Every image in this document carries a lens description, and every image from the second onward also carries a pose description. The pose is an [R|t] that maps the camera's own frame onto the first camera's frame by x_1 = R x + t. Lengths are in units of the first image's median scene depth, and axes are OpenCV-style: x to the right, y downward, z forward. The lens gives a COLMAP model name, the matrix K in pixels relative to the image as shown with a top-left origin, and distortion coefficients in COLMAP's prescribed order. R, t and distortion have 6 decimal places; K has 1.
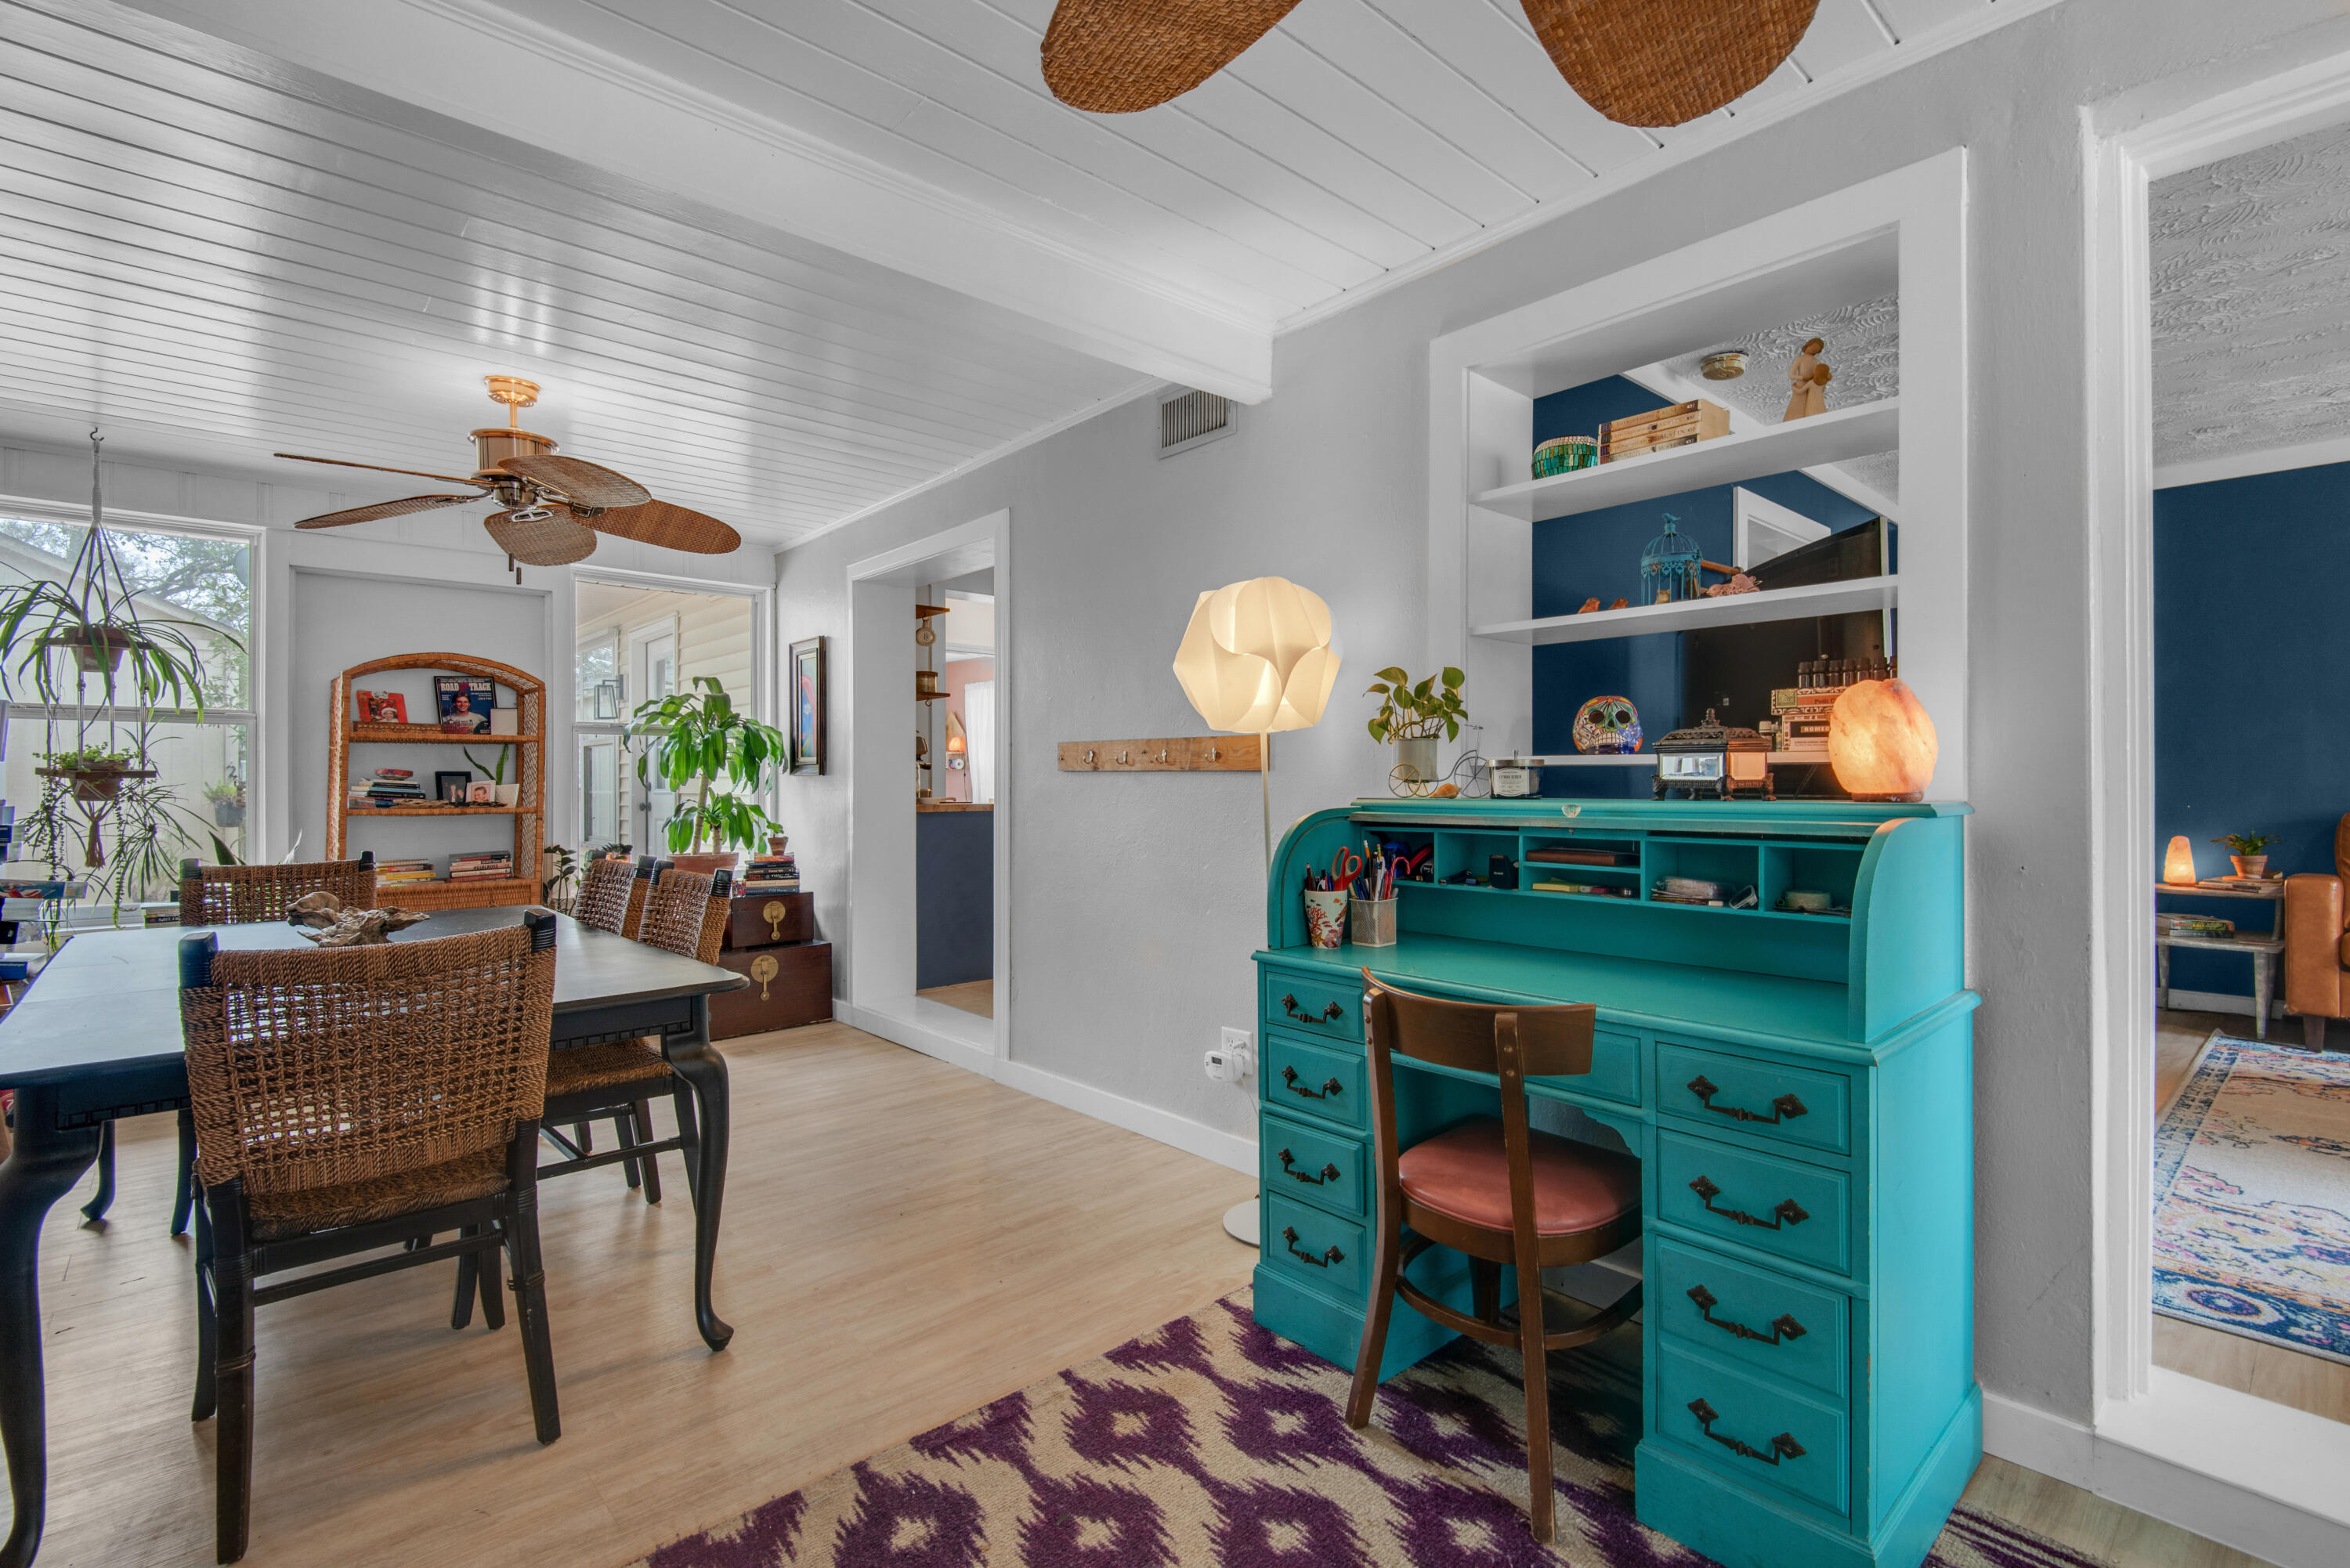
lens RADIAL K [[1072.6, 0, 1175.0], [0, 1072.6, 784.0], [0, 0, 1]] dist [0.001317, 0.000334]
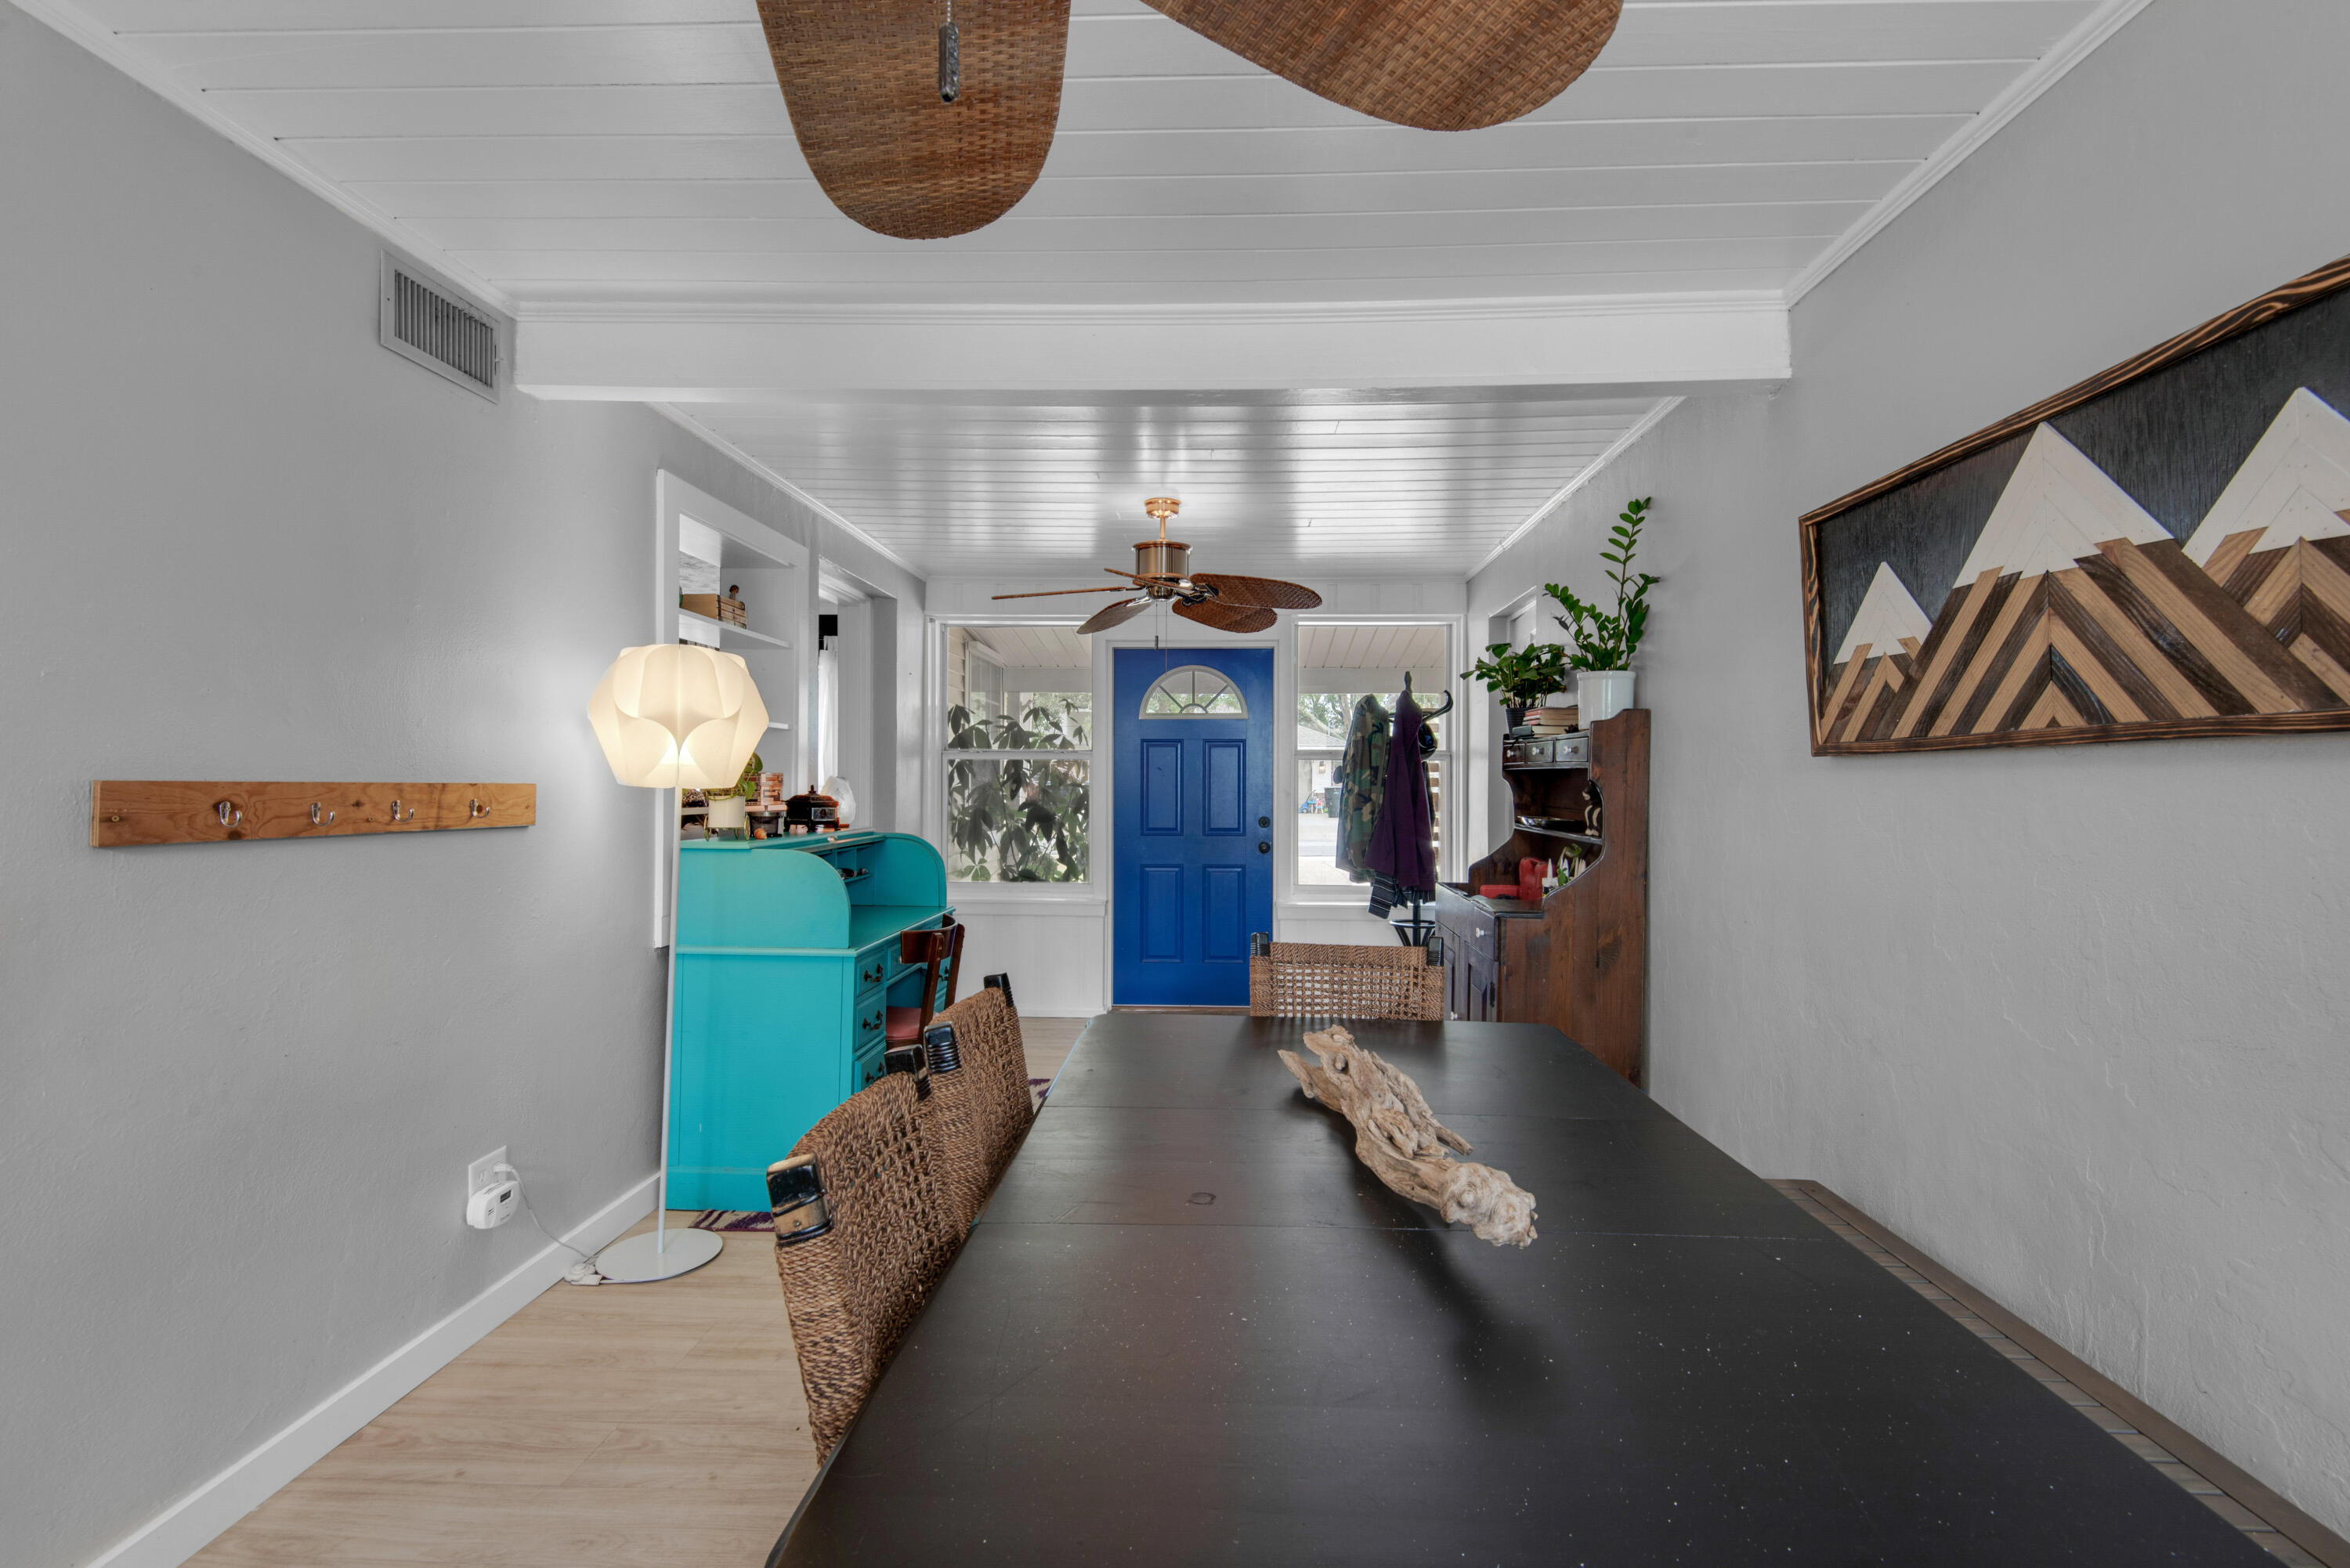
lens RADIAL K [[1072.6, 0, 1175.0], [0, 1072.6, 784.0], [0, 0, 1]] dist [0.001317, 0.000334]
pose [[-0.718324, 0.000538, 0.695708, -0.810584], [-0.000037, 1.000000, -0.000810, -0.042024], [-0.695708, -0.000608, -0.718324, 1.142368]]
